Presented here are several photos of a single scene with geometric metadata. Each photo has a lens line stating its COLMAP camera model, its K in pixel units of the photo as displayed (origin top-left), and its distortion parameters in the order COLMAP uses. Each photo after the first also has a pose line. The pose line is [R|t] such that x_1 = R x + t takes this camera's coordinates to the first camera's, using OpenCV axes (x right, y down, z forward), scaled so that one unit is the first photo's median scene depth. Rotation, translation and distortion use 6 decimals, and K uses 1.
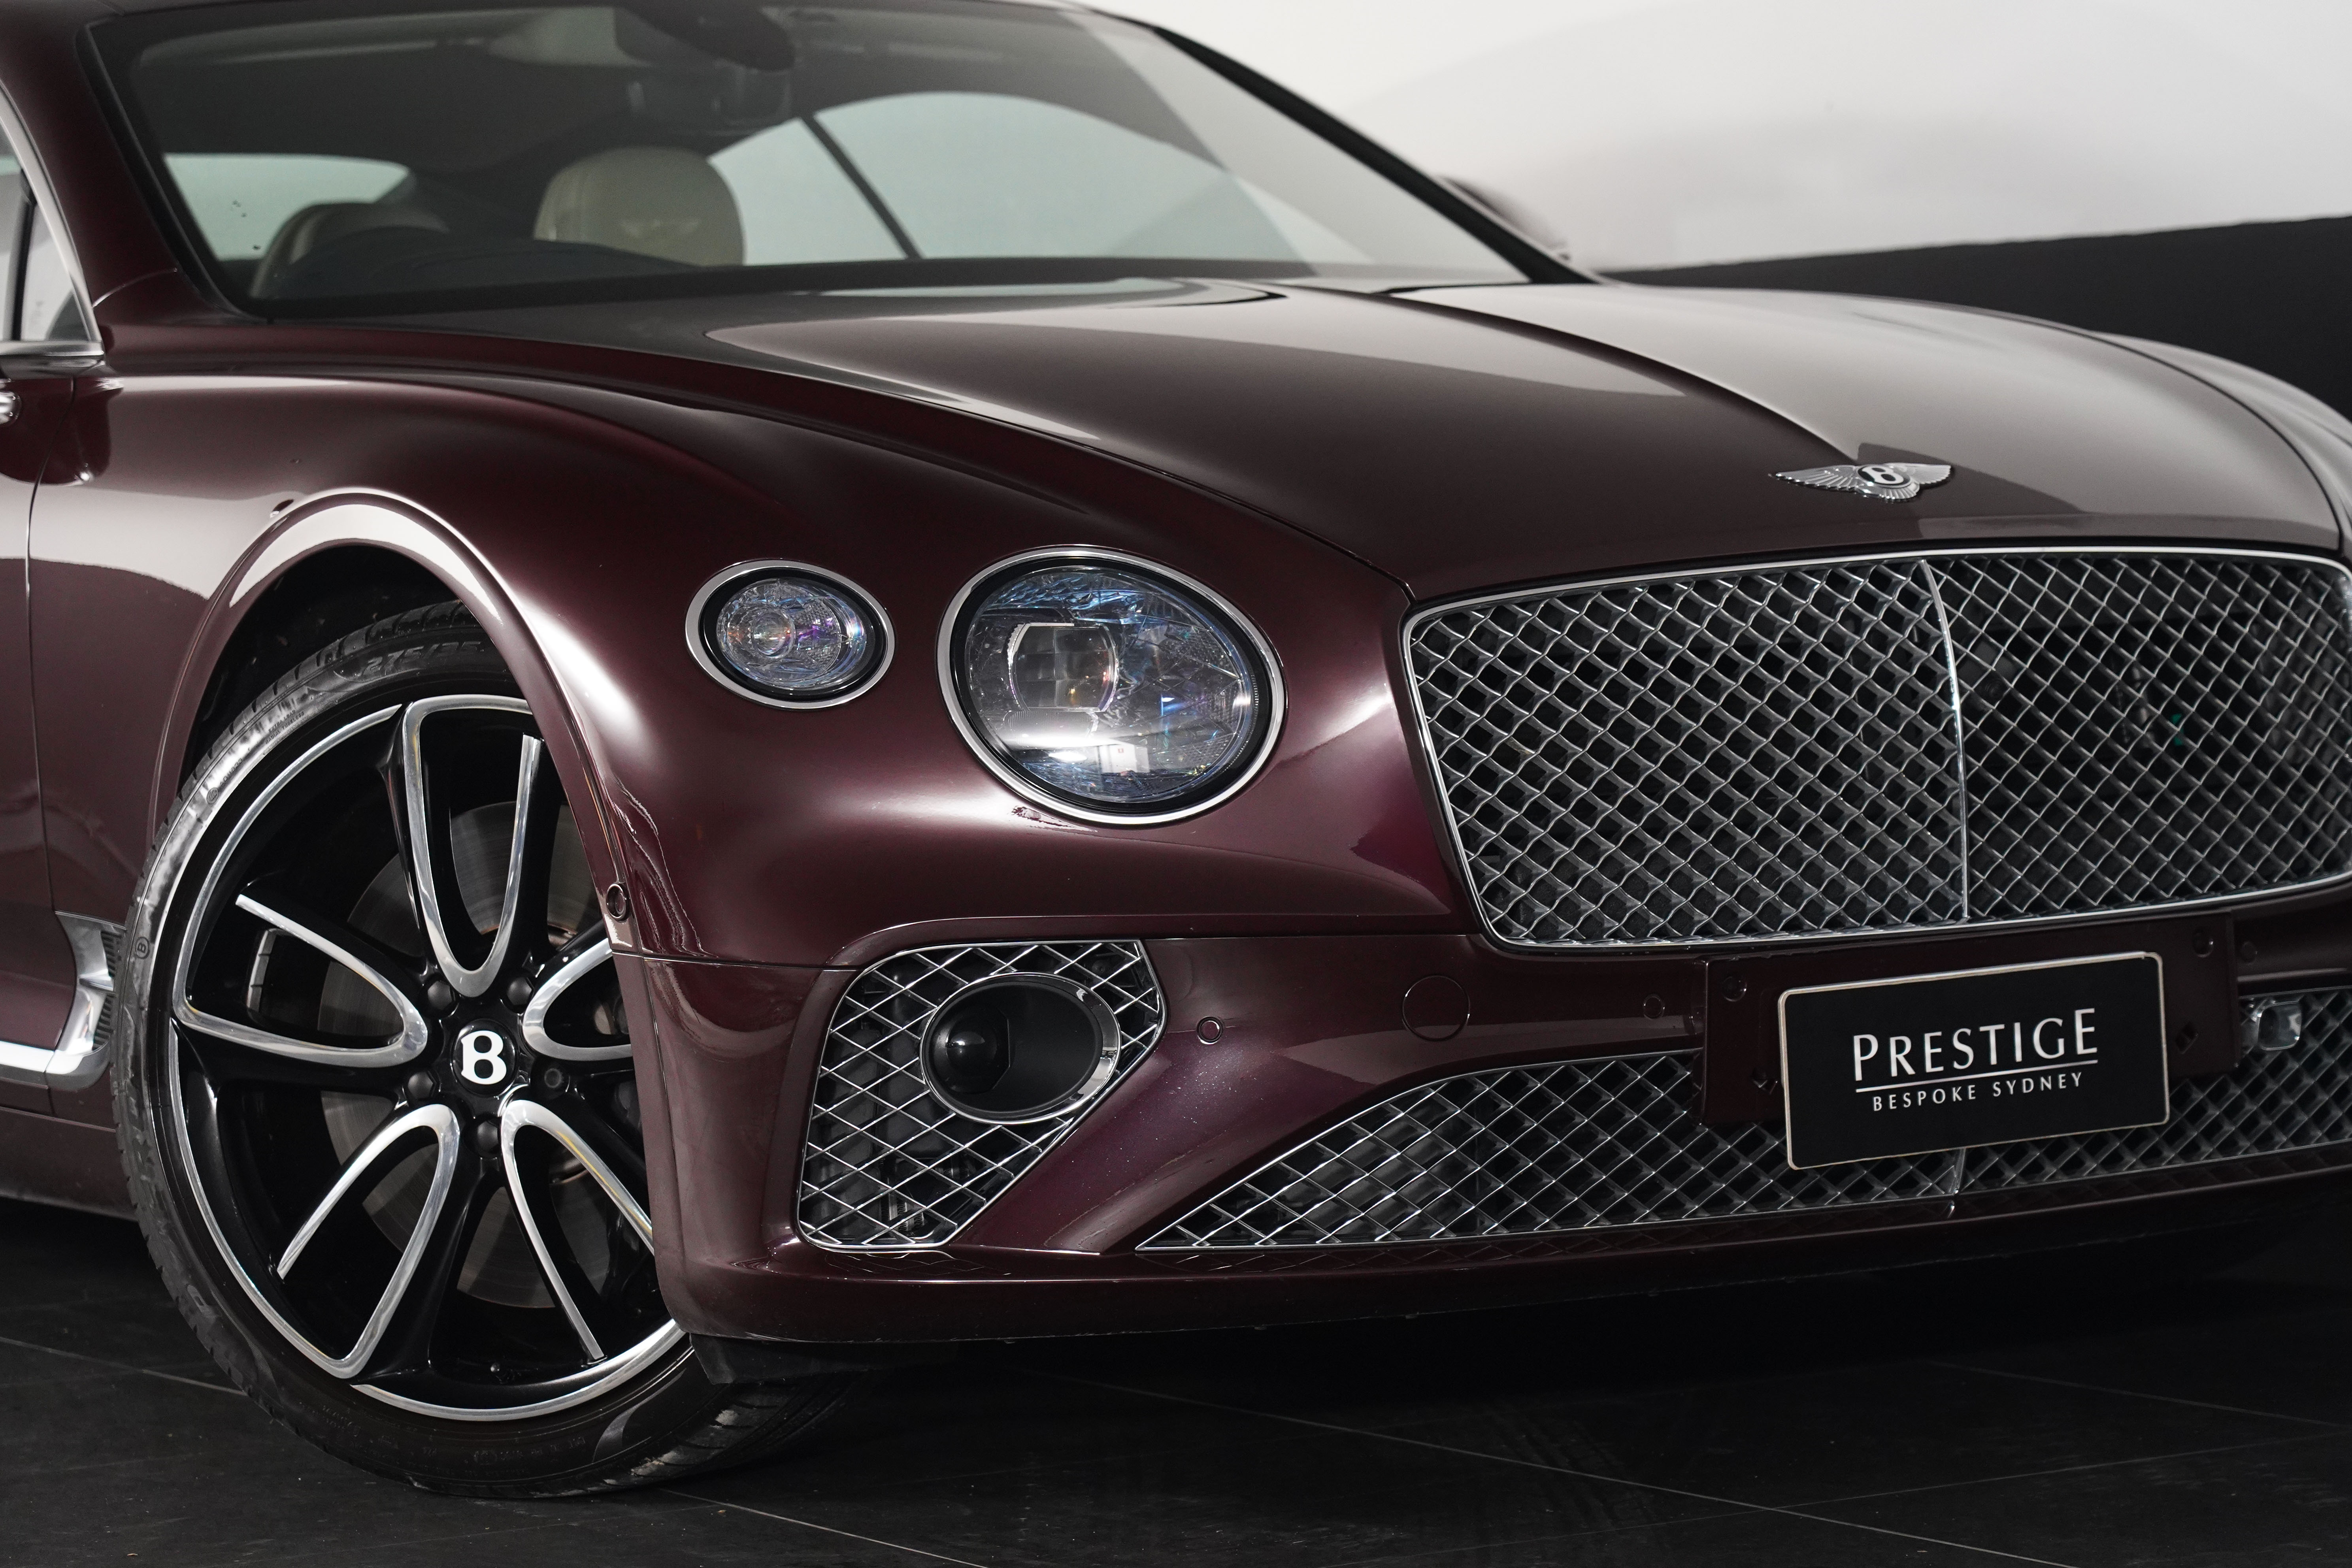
lens RADIAL K [[7098.6, 0, 1169.1], [0, 7098.6, 789.9], [0, 0, 1]] dist [-0.071199, 0.000000]
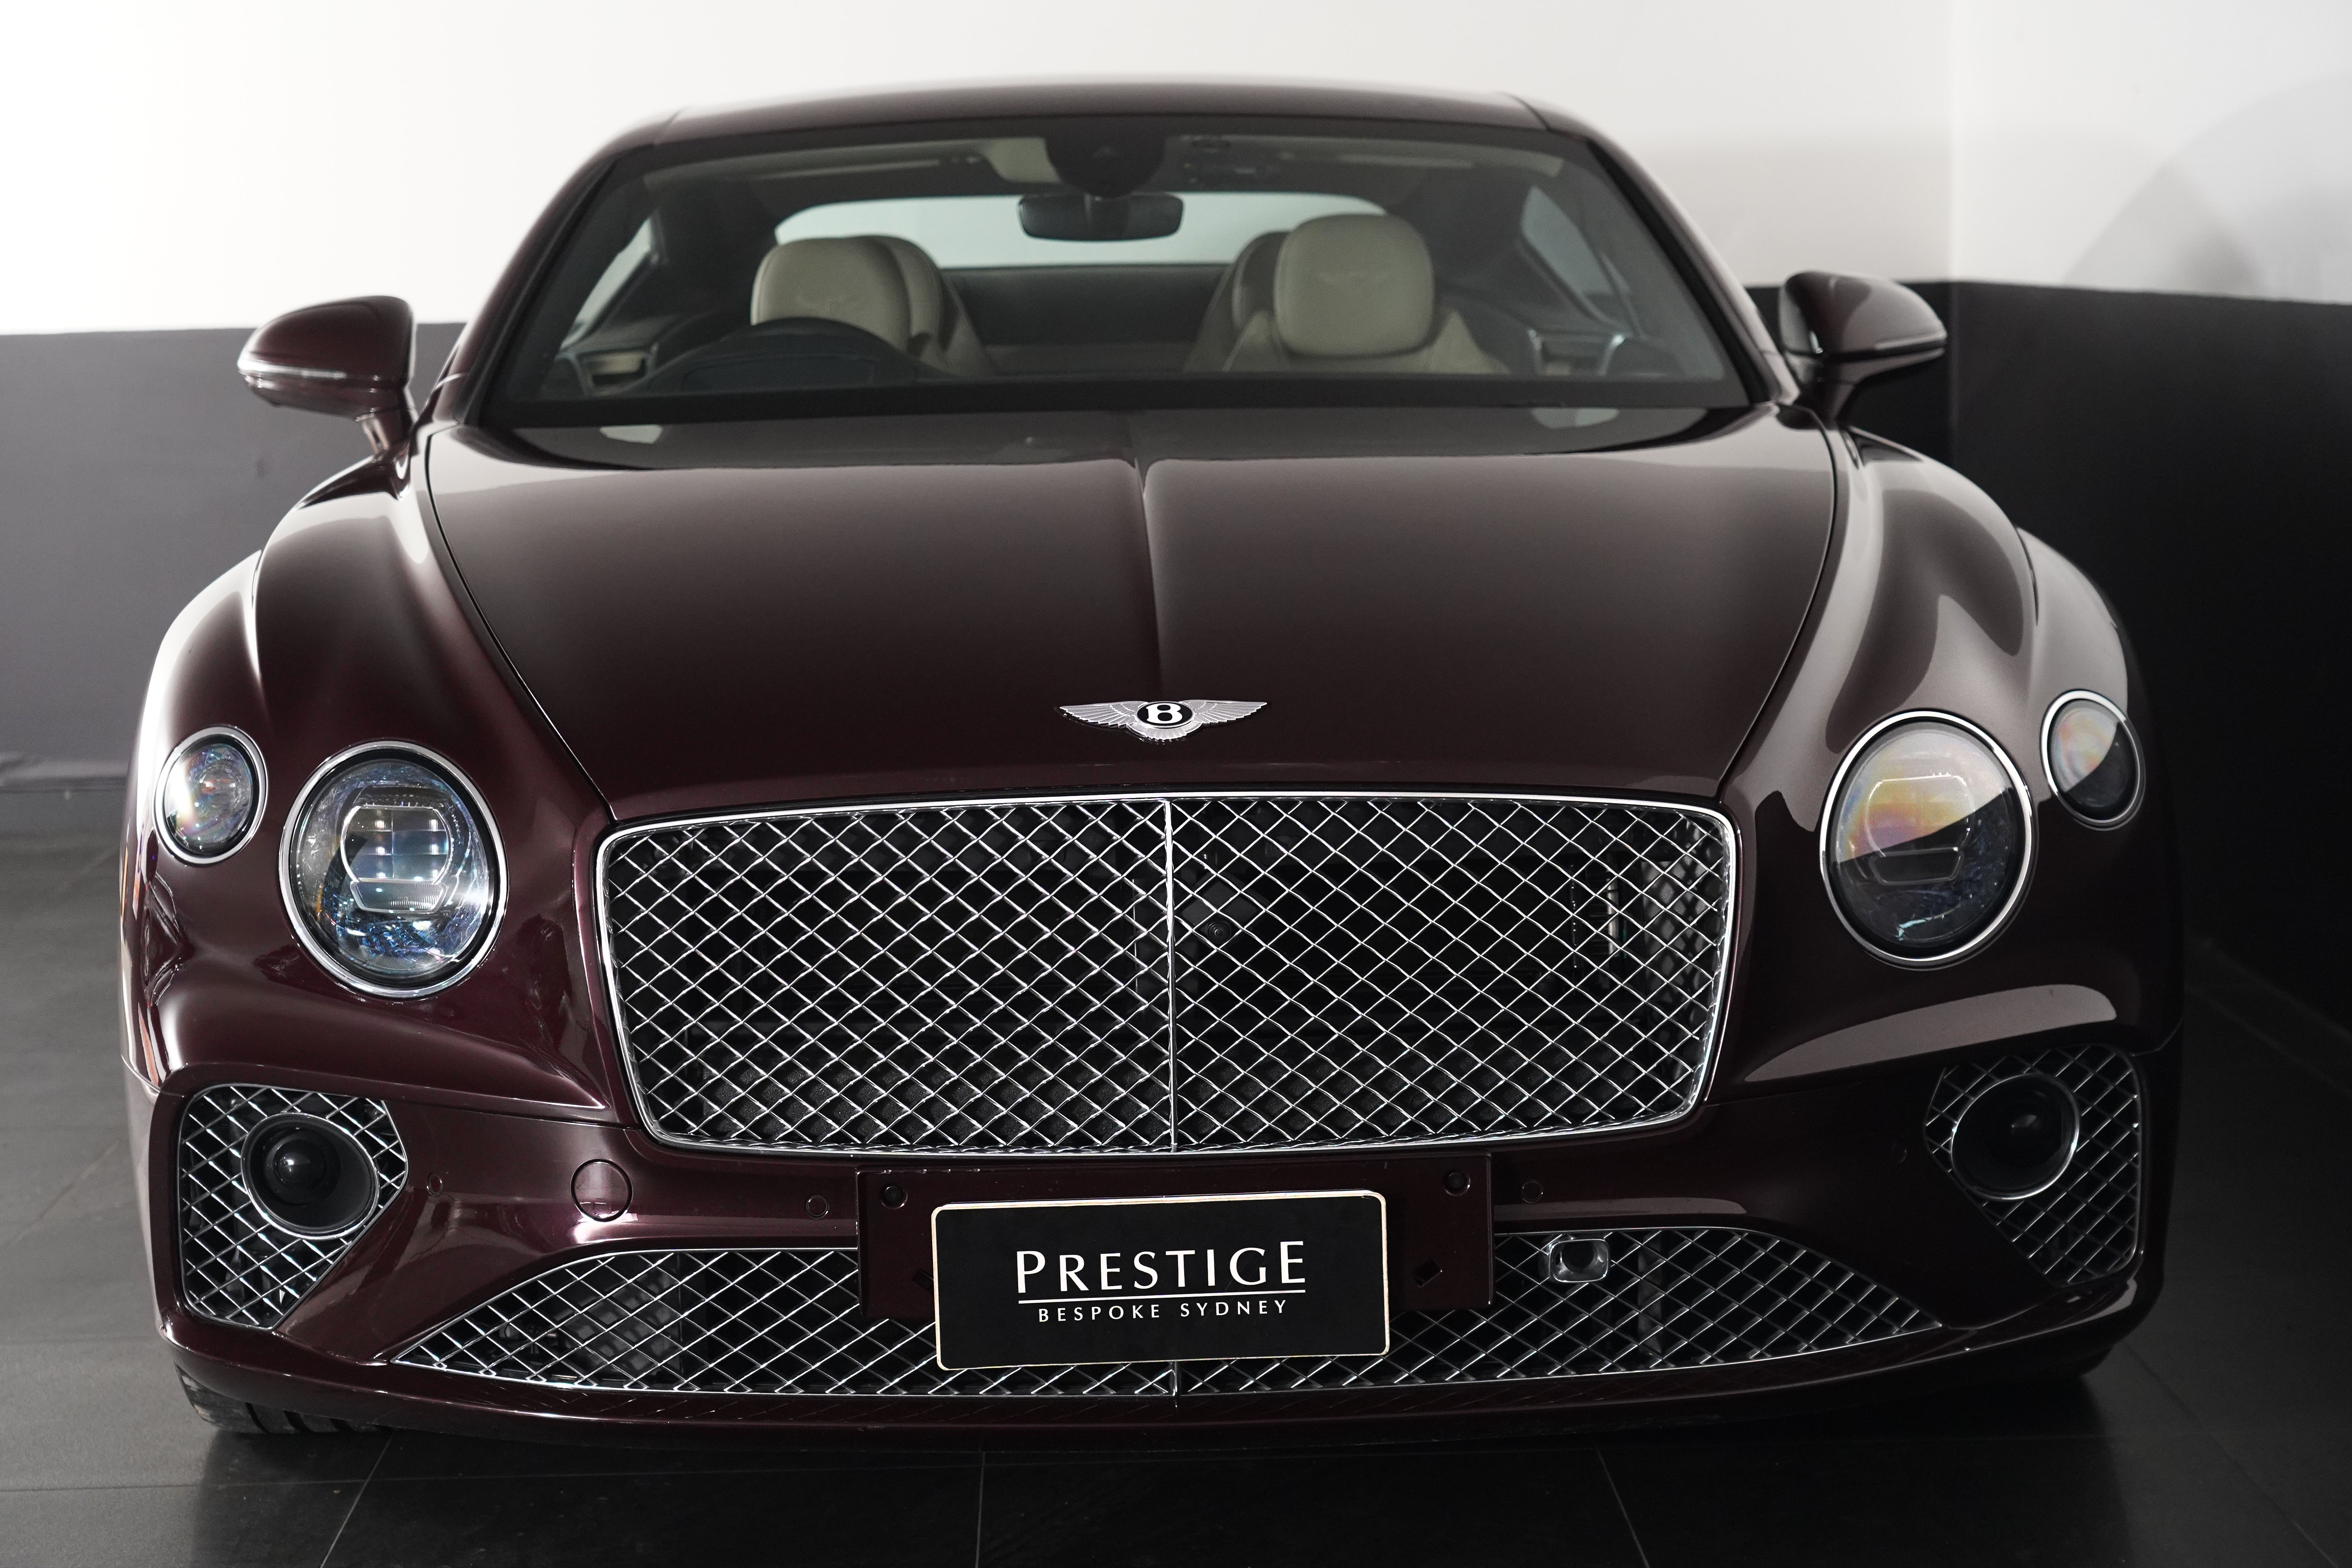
lens RADIAL K [[4193.9, 0, 1178.1], [0, 4193.9, 785.2], [0, 0, 1]] dist [0.018252, 0.000000]
pose [[0.858049, 0.092311, -0.505203, 0.421145], [-0.039173, 0.992612, 0.114838, -0.106173], [0.512071, -0.078746, 0.855326, 0.468839]]
